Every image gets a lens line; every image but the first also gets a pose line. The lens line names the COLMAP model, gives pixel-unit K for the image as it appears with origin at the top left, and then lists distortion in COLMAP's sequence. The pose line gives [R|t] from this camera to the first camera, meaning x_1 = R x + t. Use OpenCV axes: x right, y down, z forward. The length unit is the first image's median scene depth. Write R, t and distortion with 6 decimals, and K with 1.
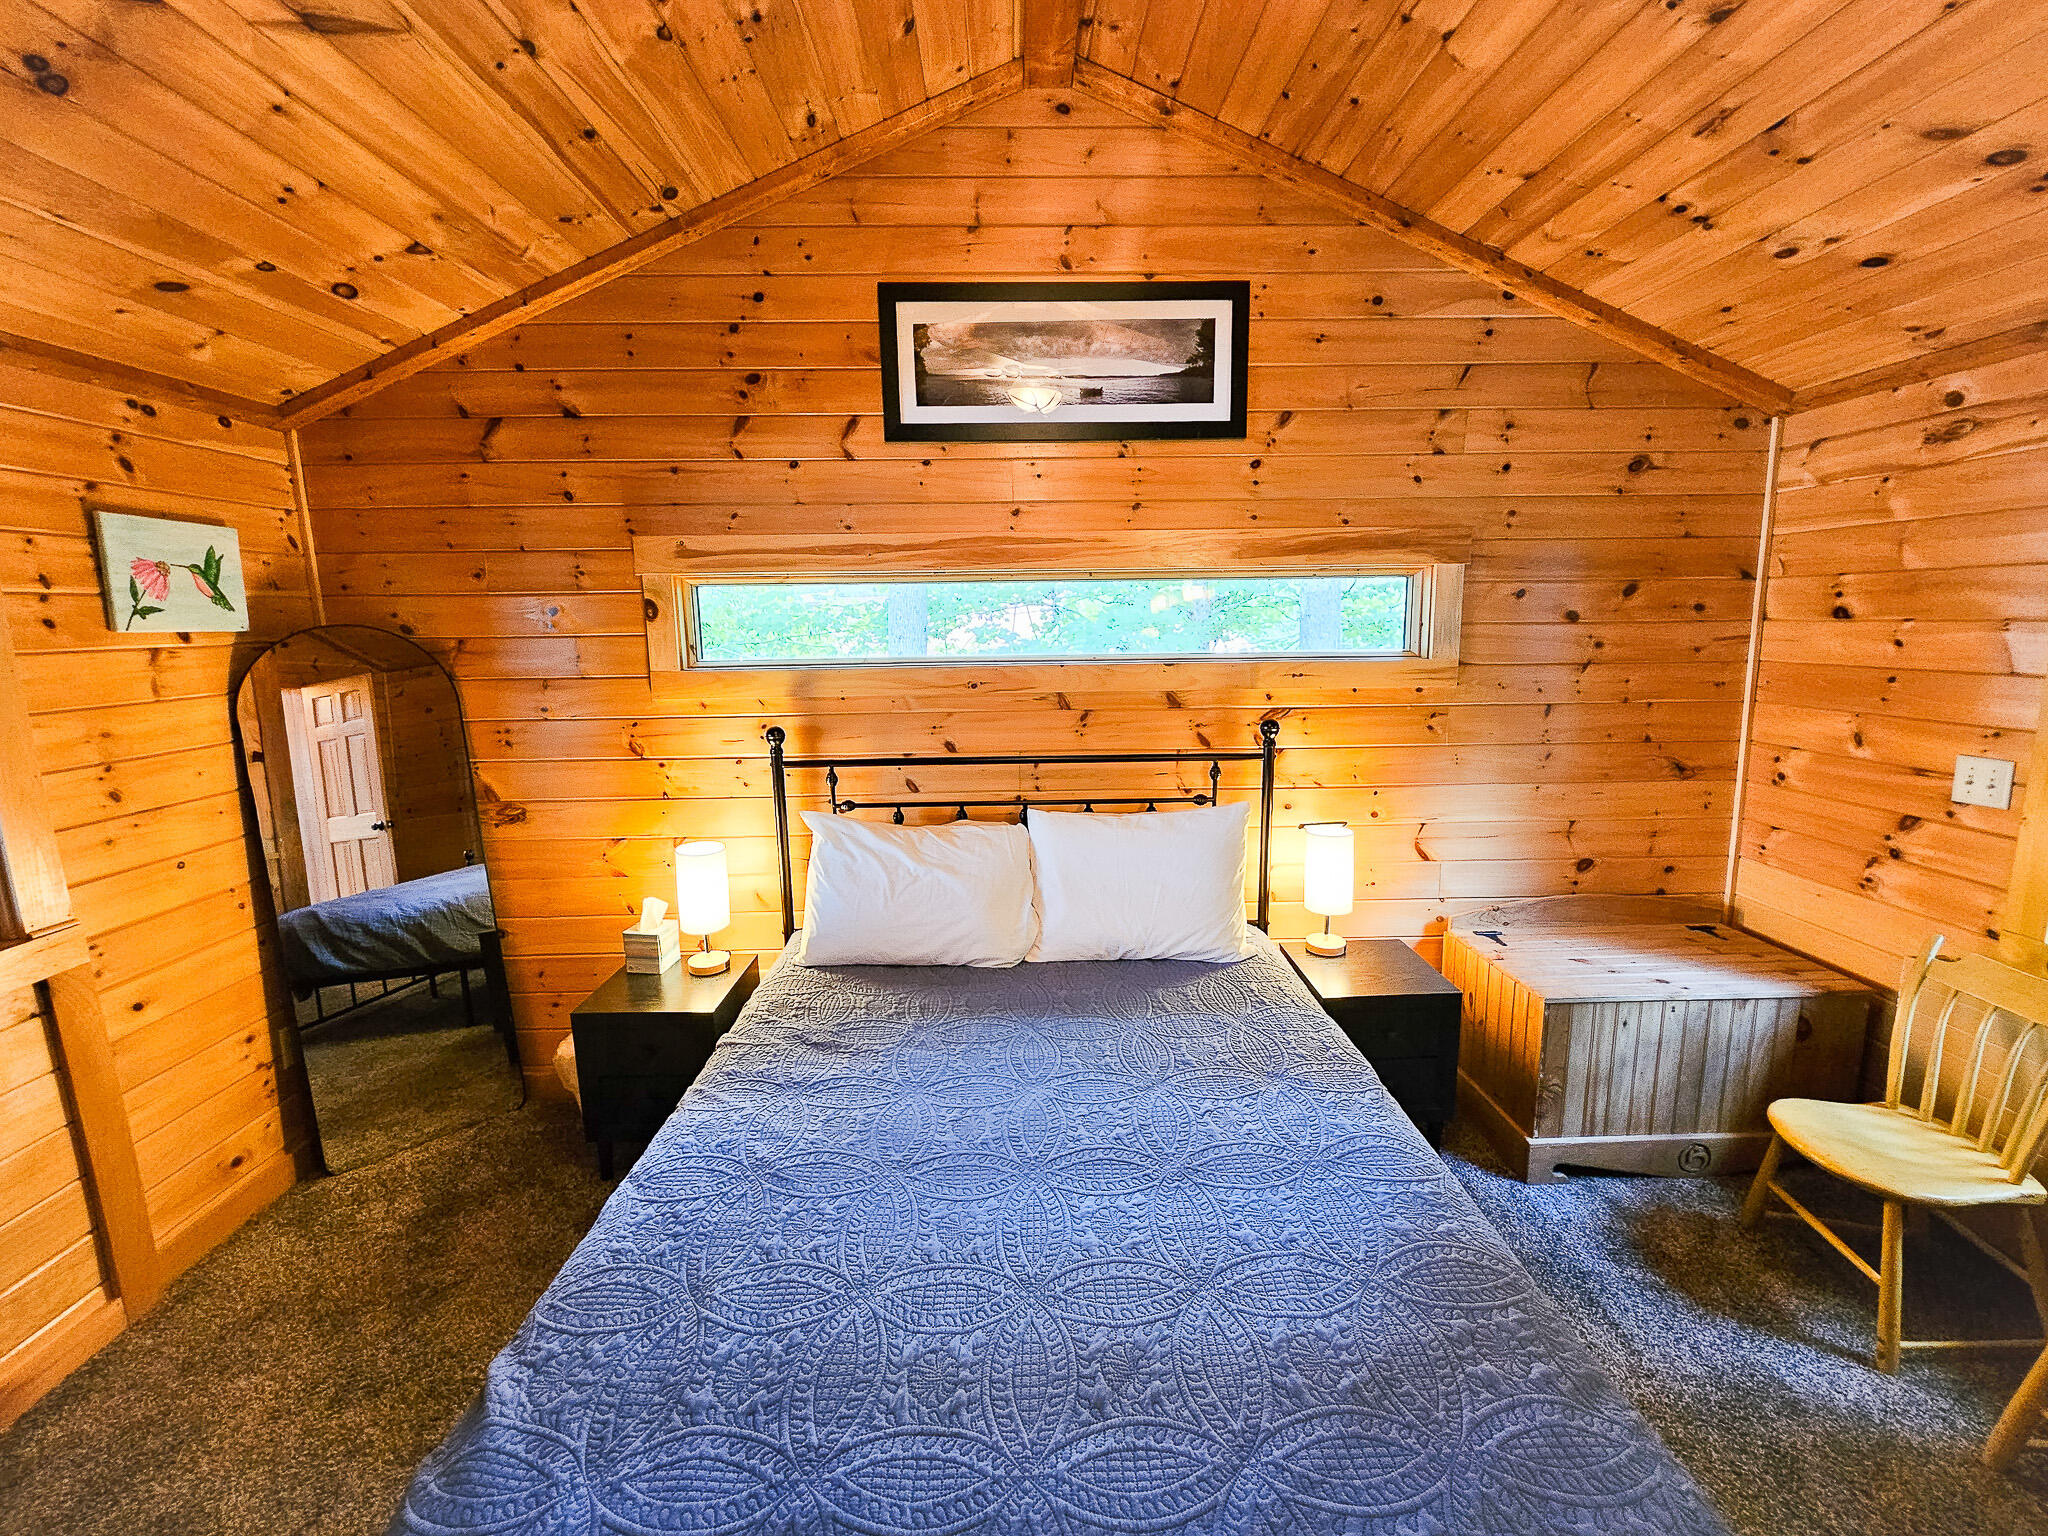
lens RADIAL K [[842.3, 0, 1026.5], [0, 842.3, 757.2], [0, 0, 1]] dist [-0.001407, 0.000848]
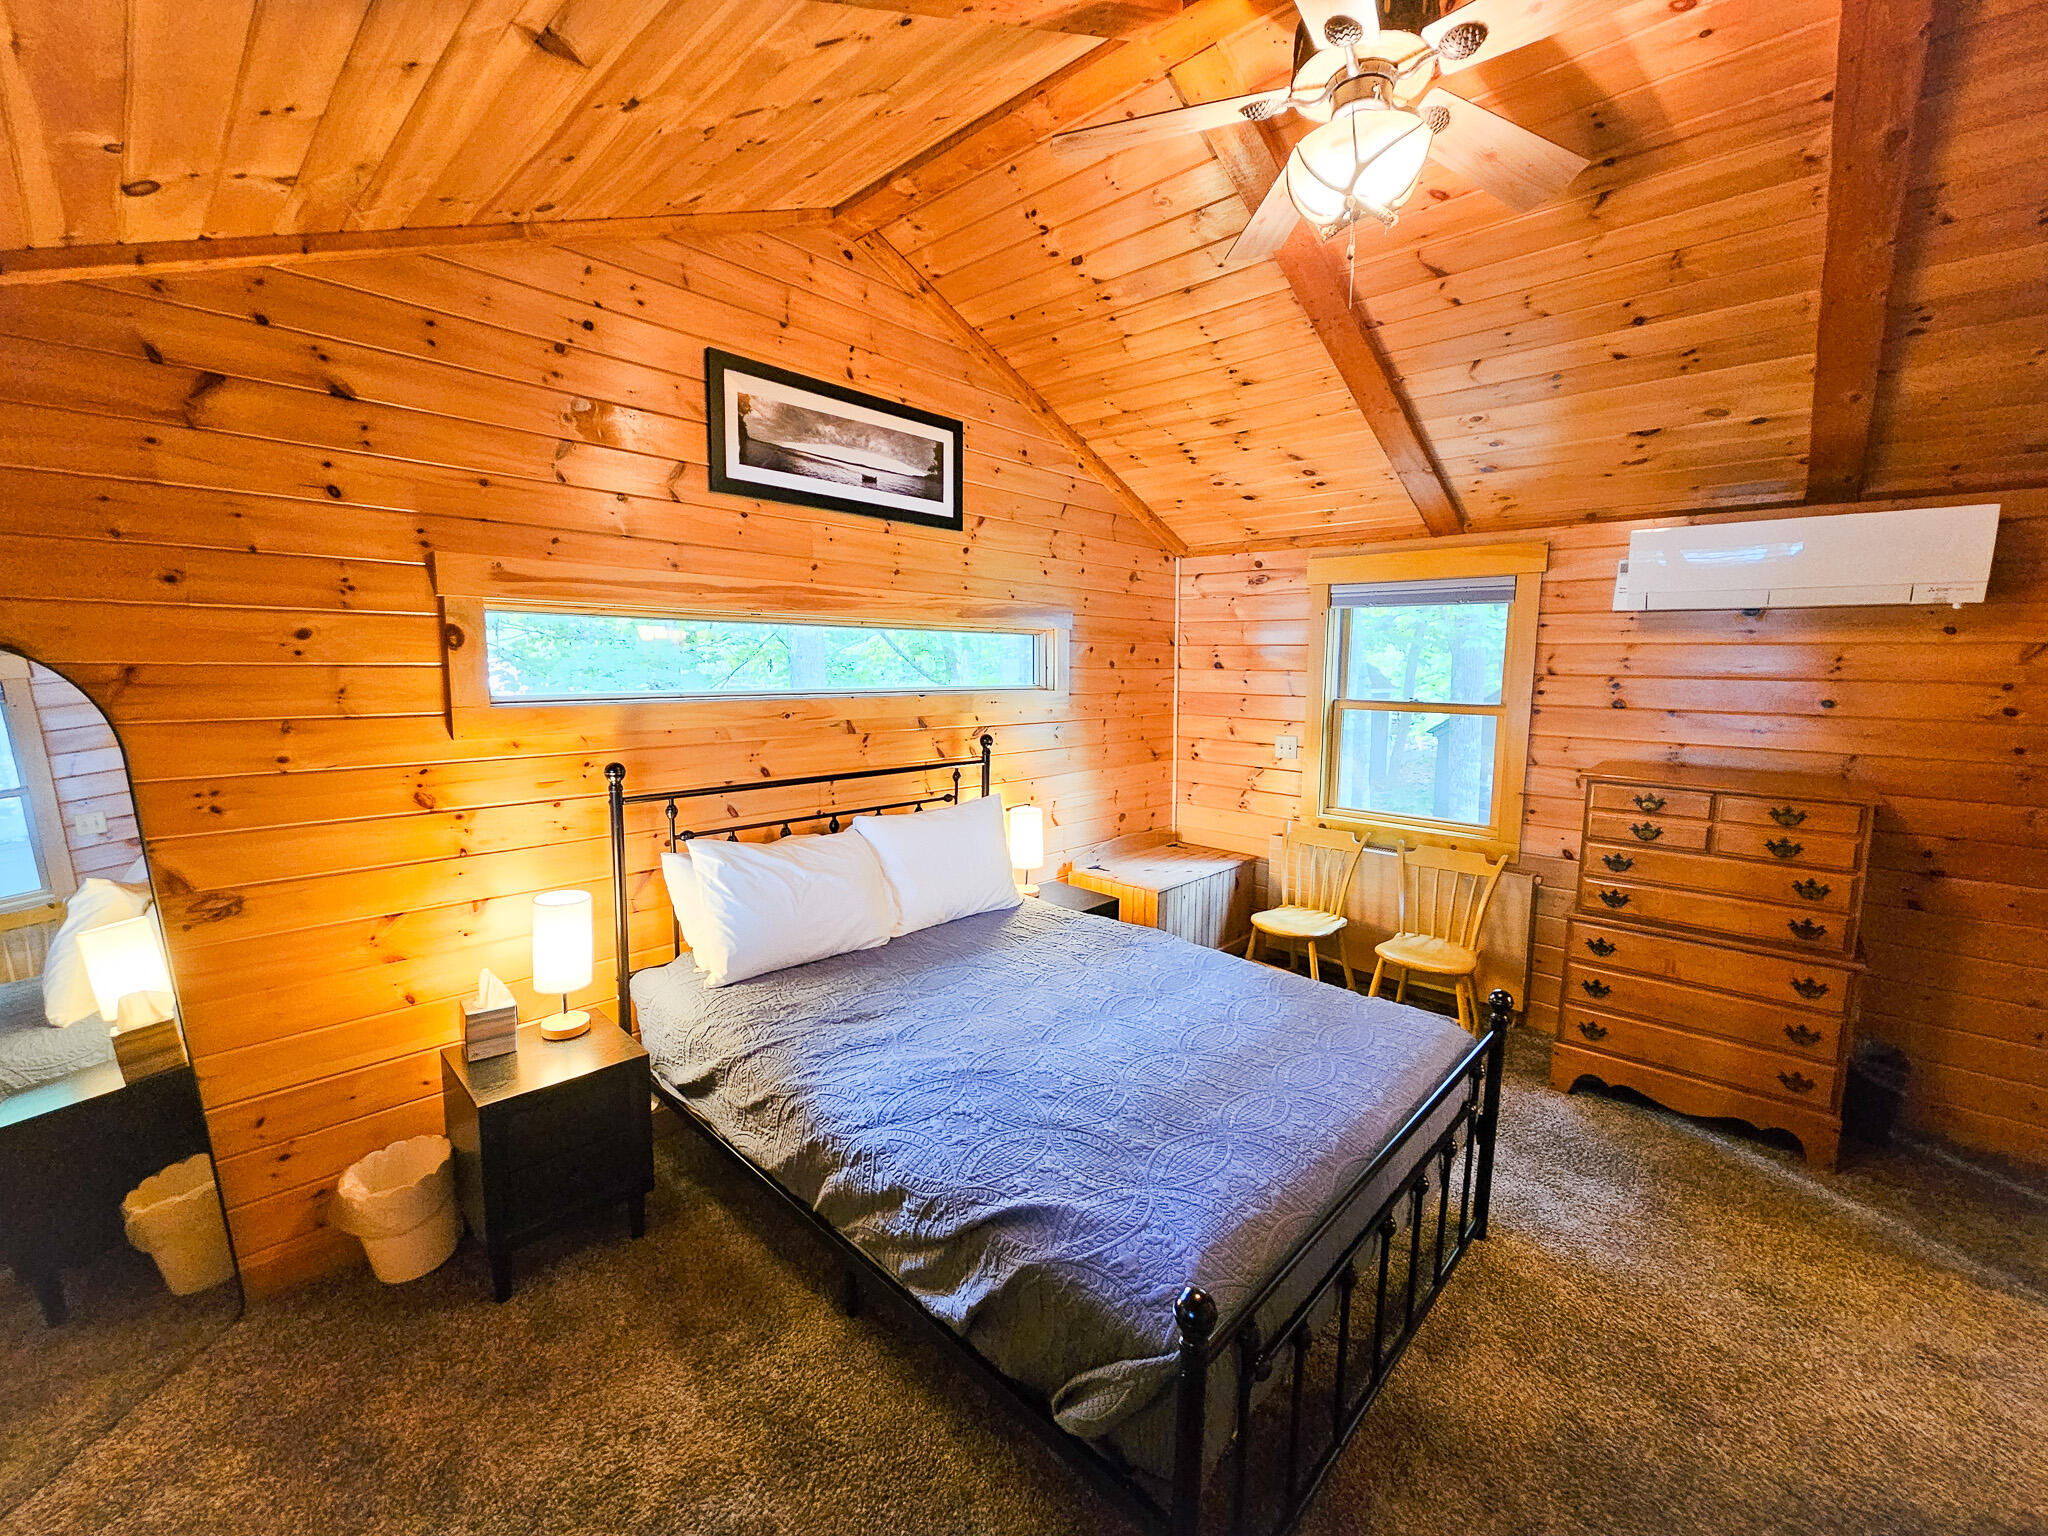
lens RADIAL K [[842.3, 0, 1026.5], [0, 842.3, 757.2], [0, 0, 1]] dist [-0.001407, 0.000848]
pose [[0.698016, -0.059169, 0.713633, -0.668675], [0.093930, 0.995535, -0.009332, 0.011417], [-0.709895, 0.073545, 0.700457, -0.012451]]
